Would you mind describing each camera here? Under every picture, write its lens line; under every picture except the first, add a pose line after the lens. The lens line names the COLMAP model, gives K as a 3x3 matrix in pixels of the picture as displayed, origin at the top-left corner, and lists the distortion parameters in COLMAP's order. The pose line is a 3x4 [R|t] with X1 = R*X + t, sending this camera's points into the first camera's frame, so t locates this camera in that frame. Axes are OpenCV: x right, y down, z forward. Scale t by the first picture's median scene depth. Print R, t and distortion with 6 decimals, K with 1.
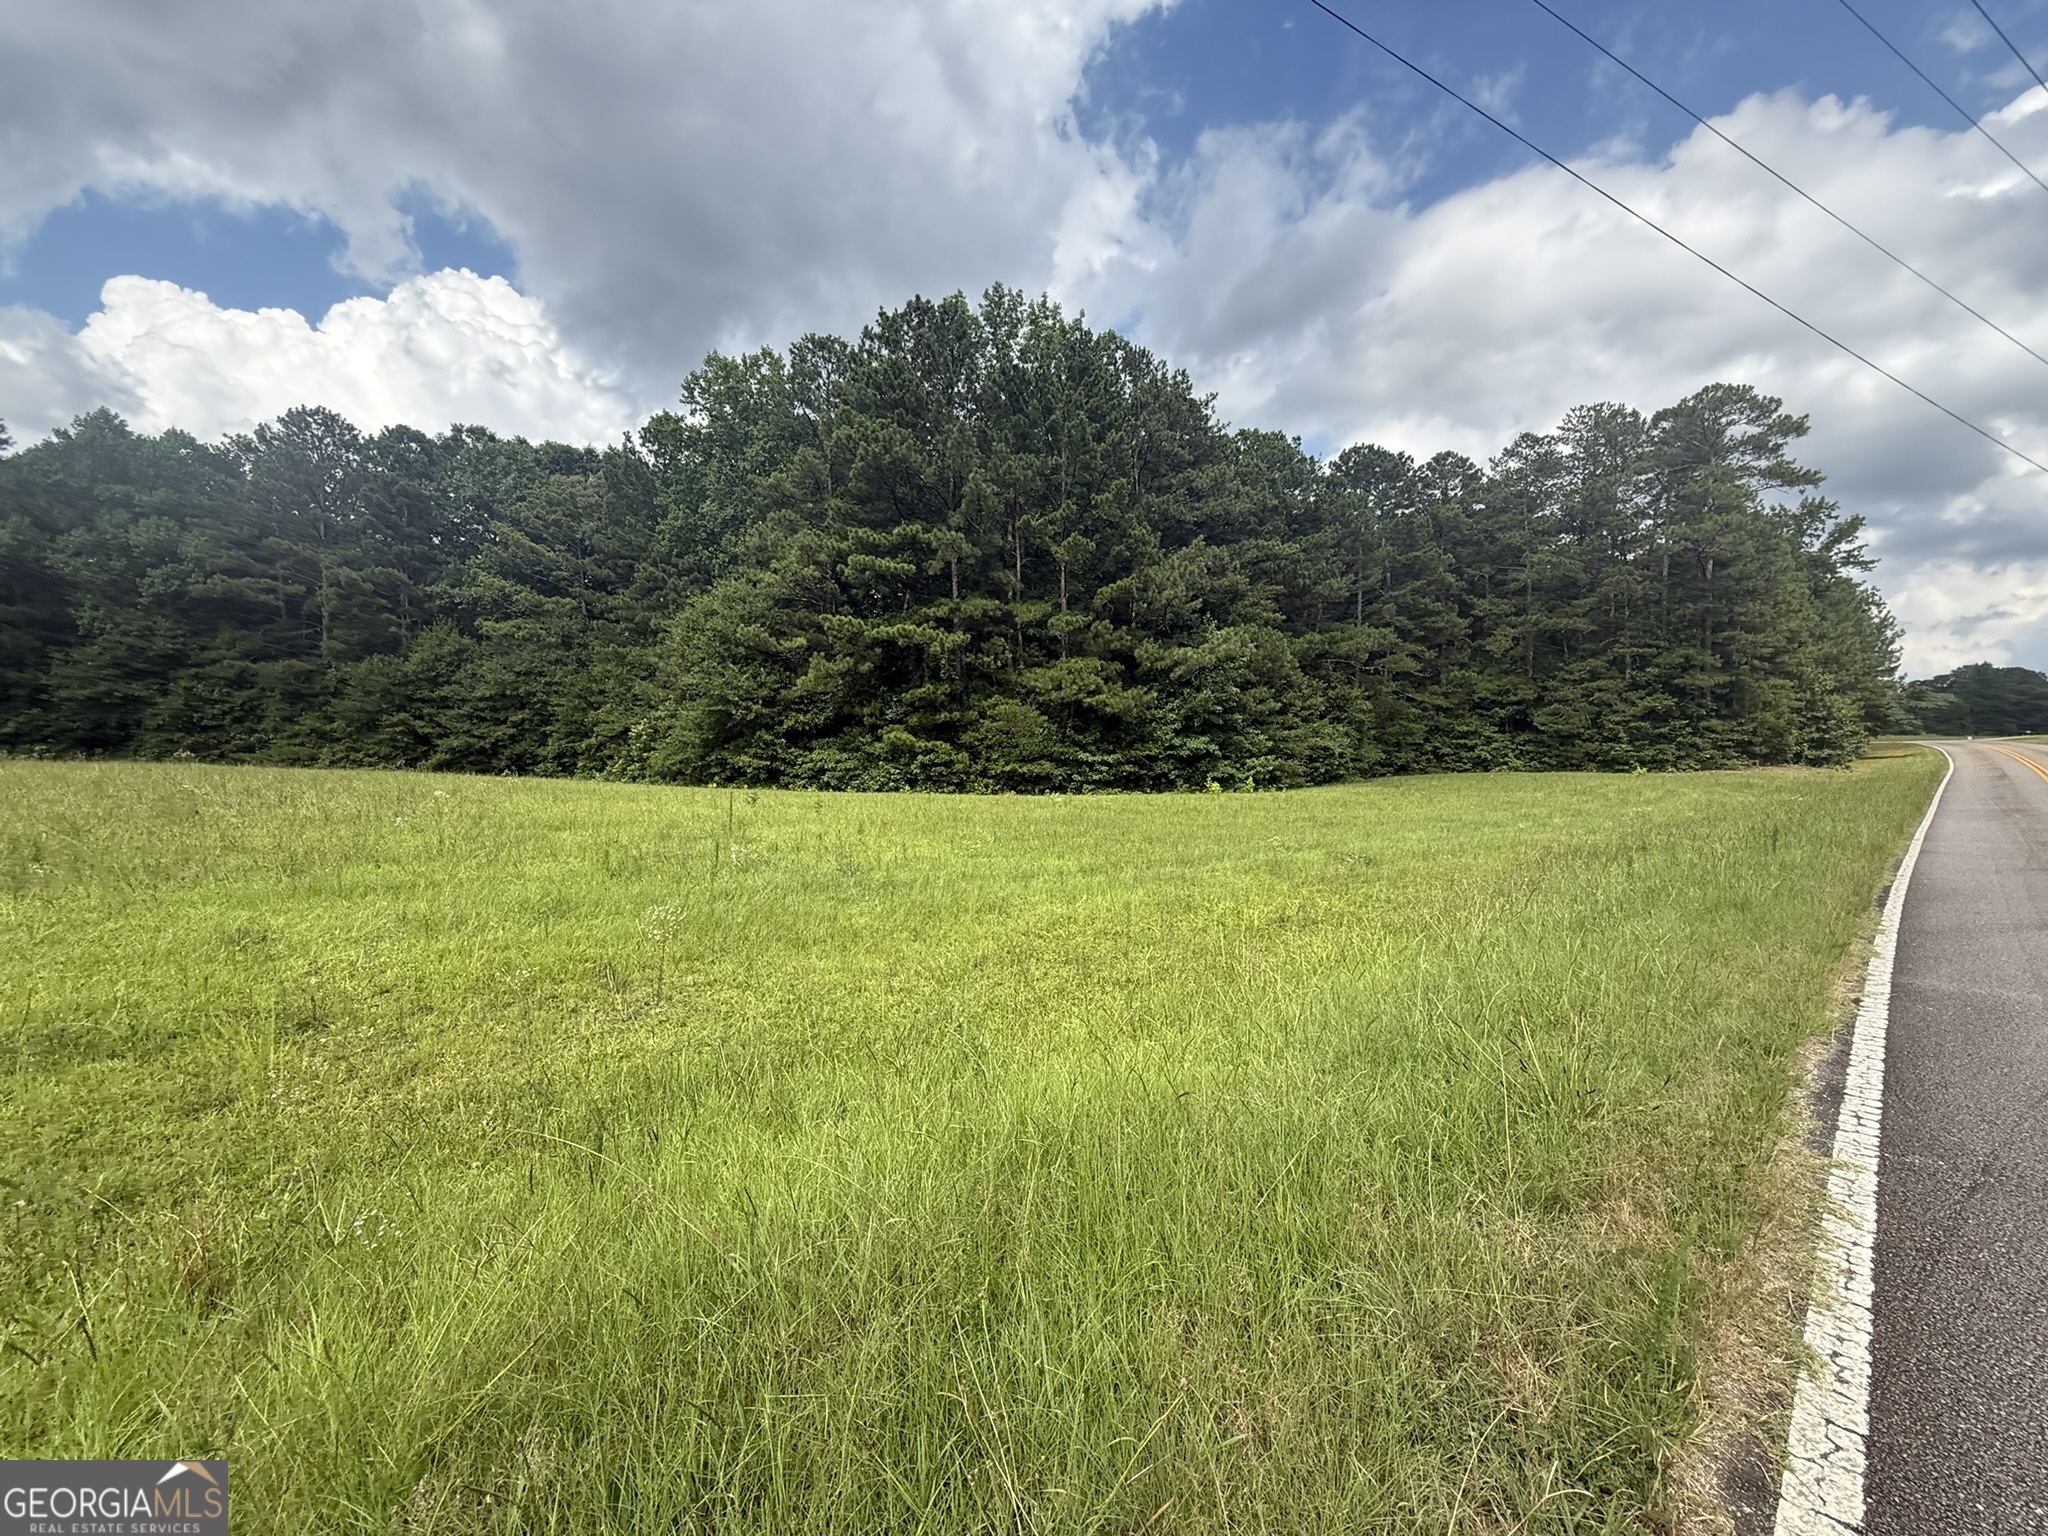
lens RADIAL K [[819.3, 0, 1024.0], [0, 819.3, 768.0], [0, 0, 1]] dist [0.001055, 0.000242]
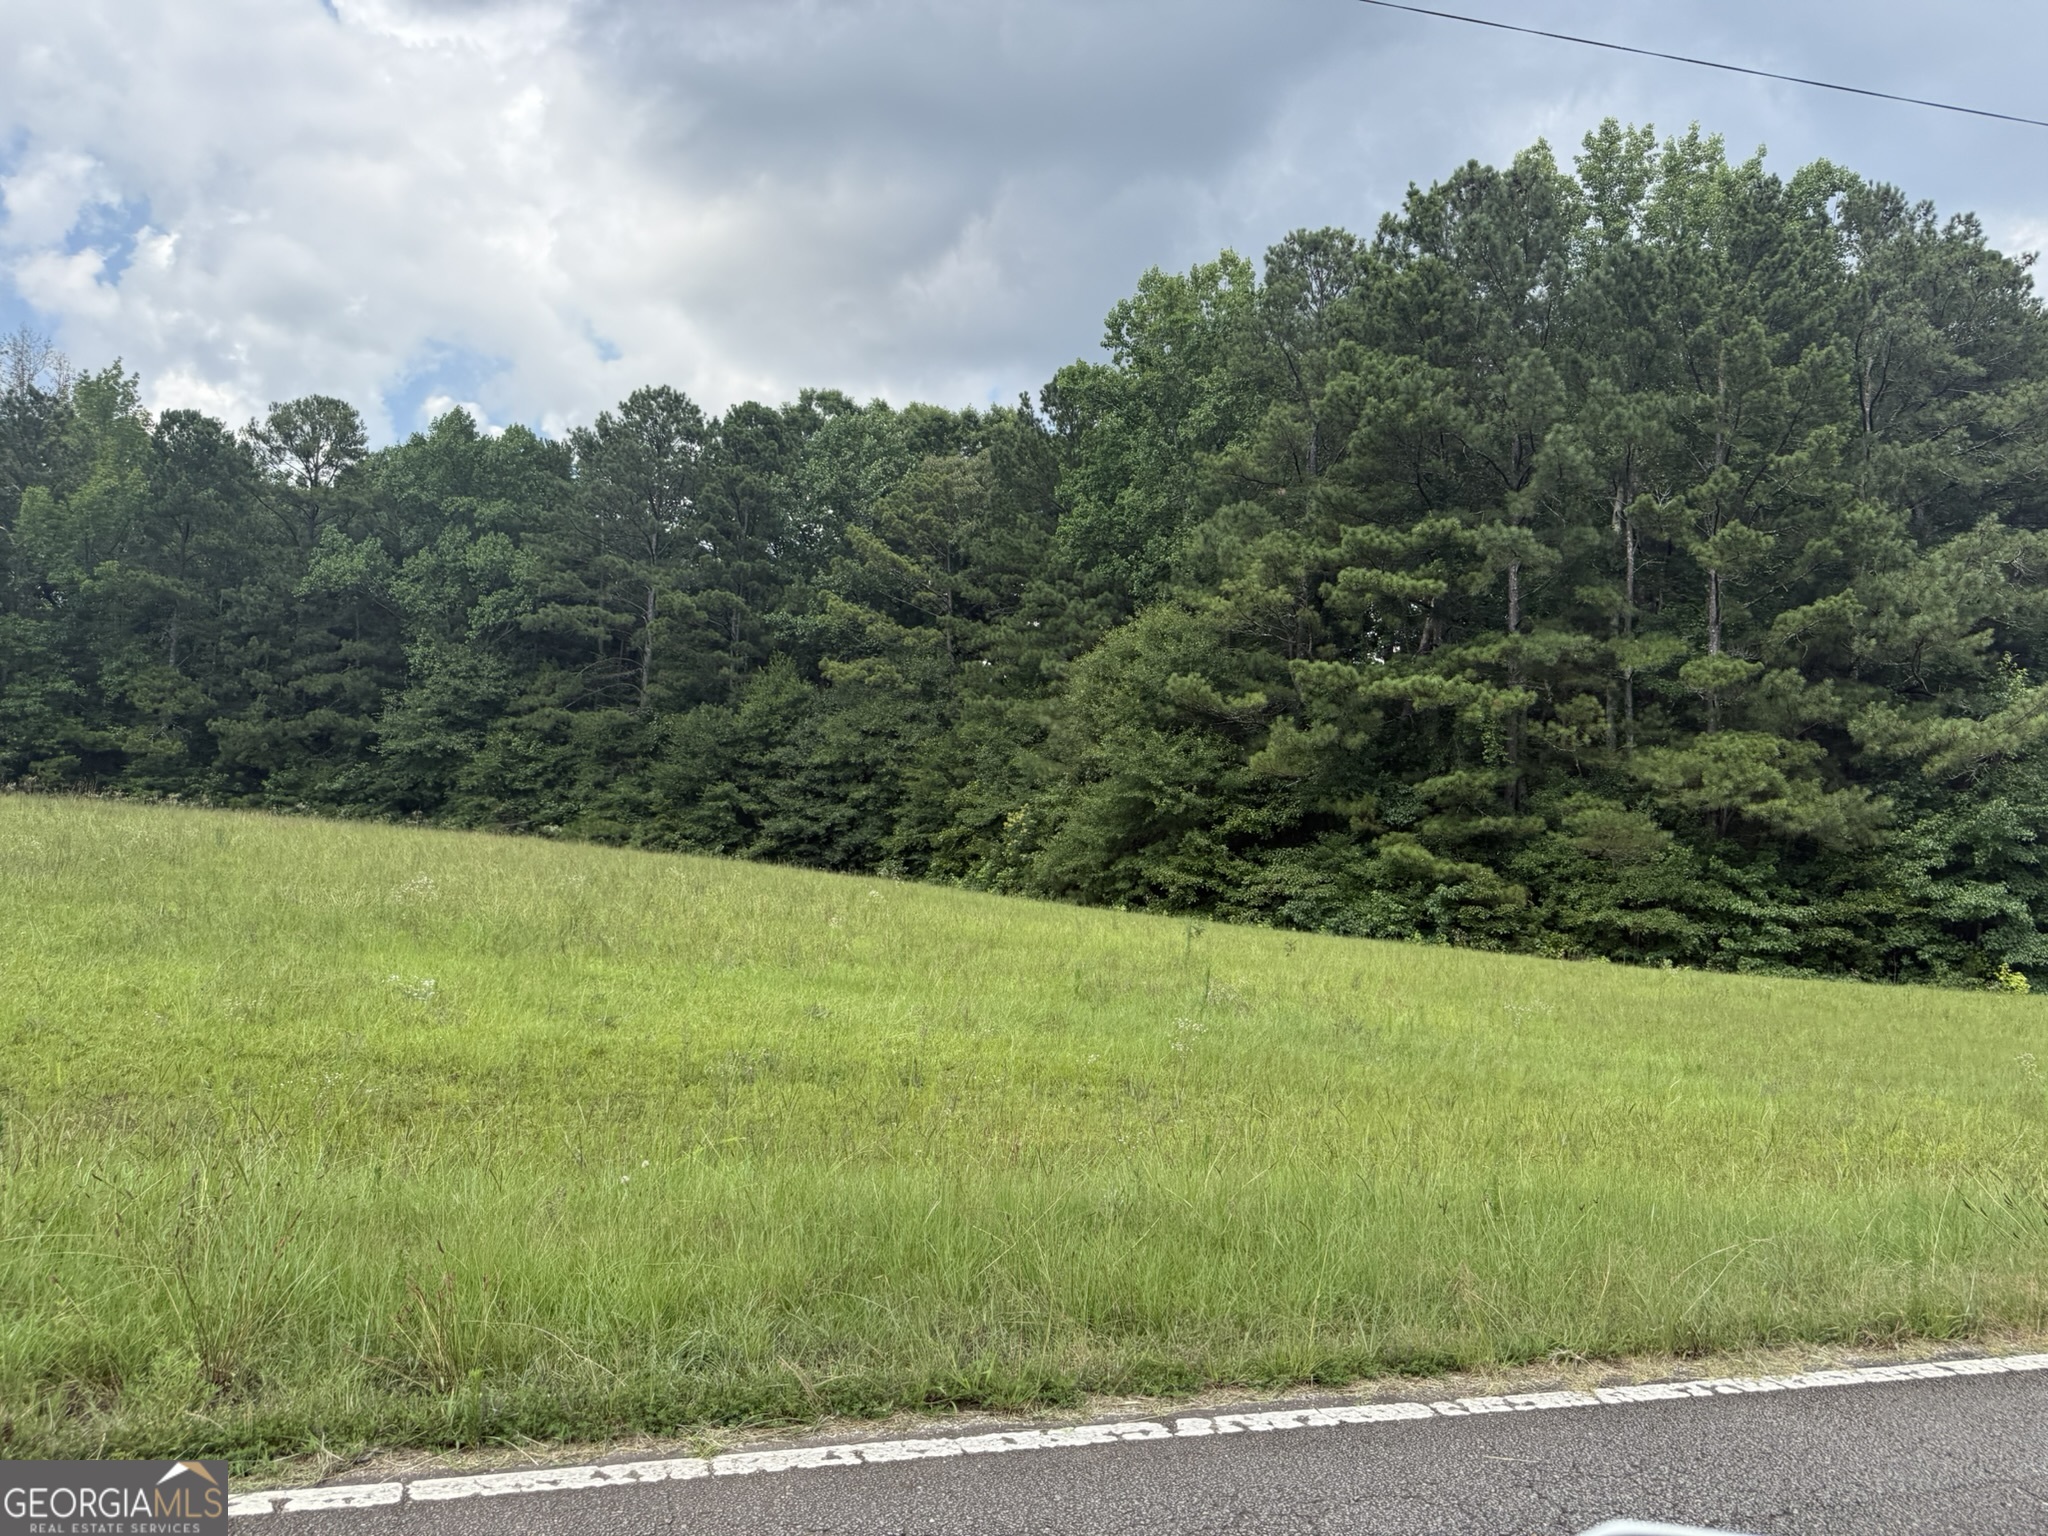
lens RADIAL K [[1423.9, 0, 1026.8], [0, 1423.9, 760.4], [0, 0, 1]] dist [0.106931, -0.152688]
pose [[0.918302, 0.030549, -0.394699, 0.008415], [-0.067807, 0.994422, -0.080793, 0.000050], [0.390030, 0.100956, 0.915251, -0.092045]]
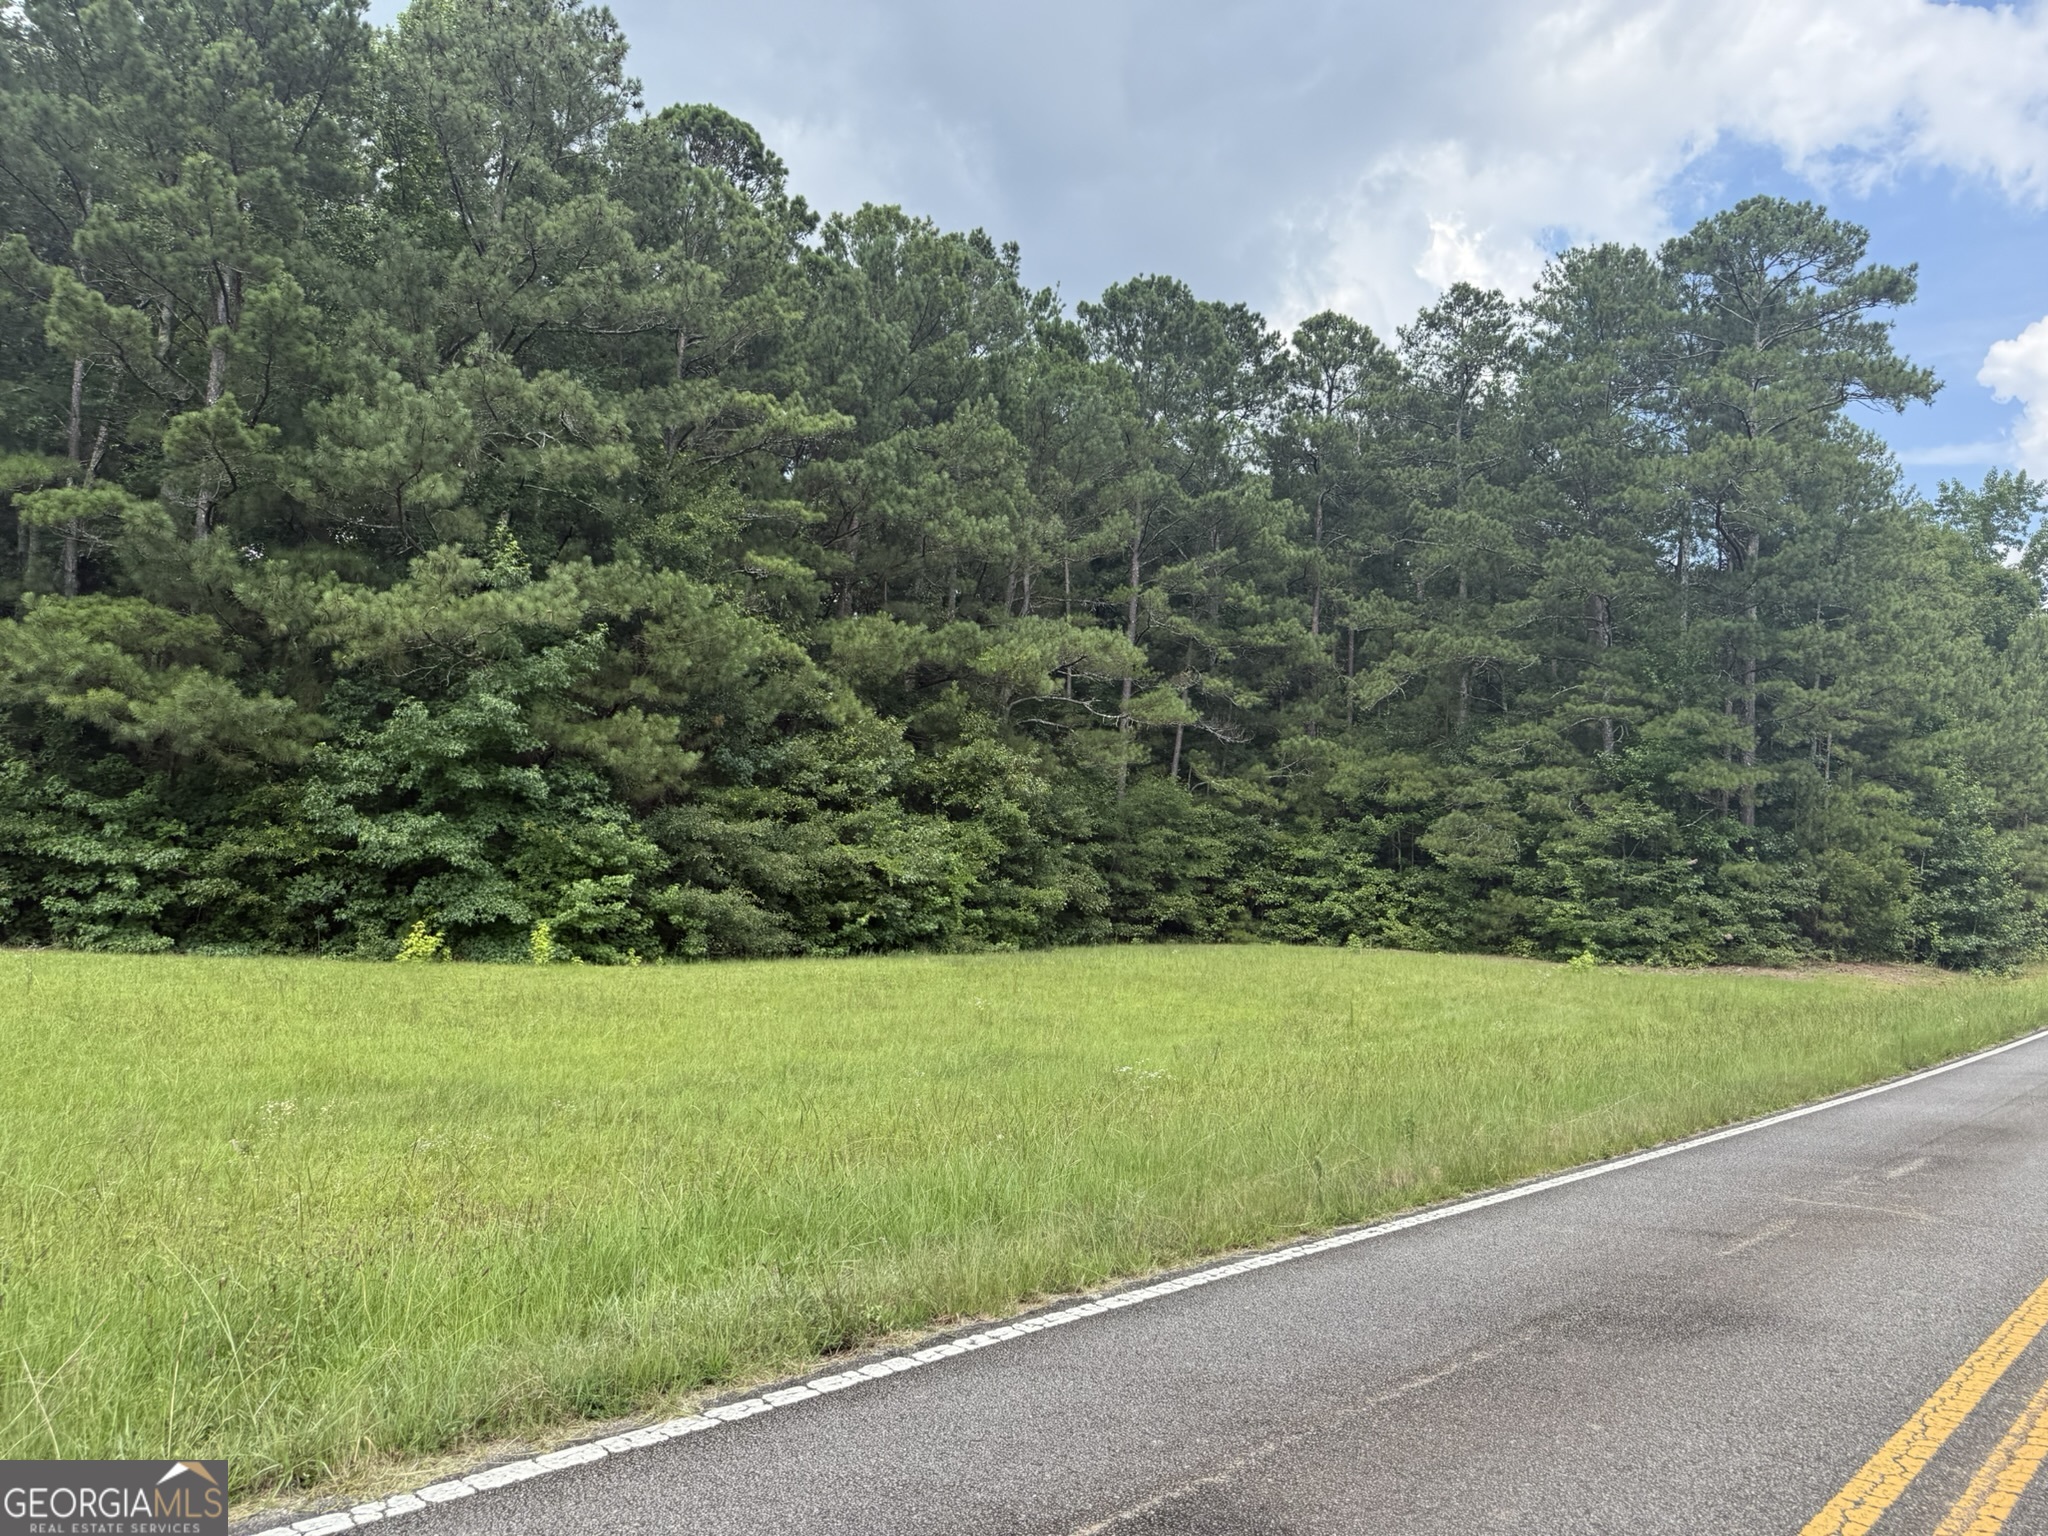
lens RADIAL K [[1425.2, 0, 1025.3], [0, 1425.2, 785.5], [0, 0, 1]] dist [0.081283, -0.110425]
pose [[0.992290, 0.063252, 0.106579, 0.337809], [-0.054042, 0.994724, -0.087198, -0.006666], [-0.111532, 0.080766, 0.990473, 0.211069]]
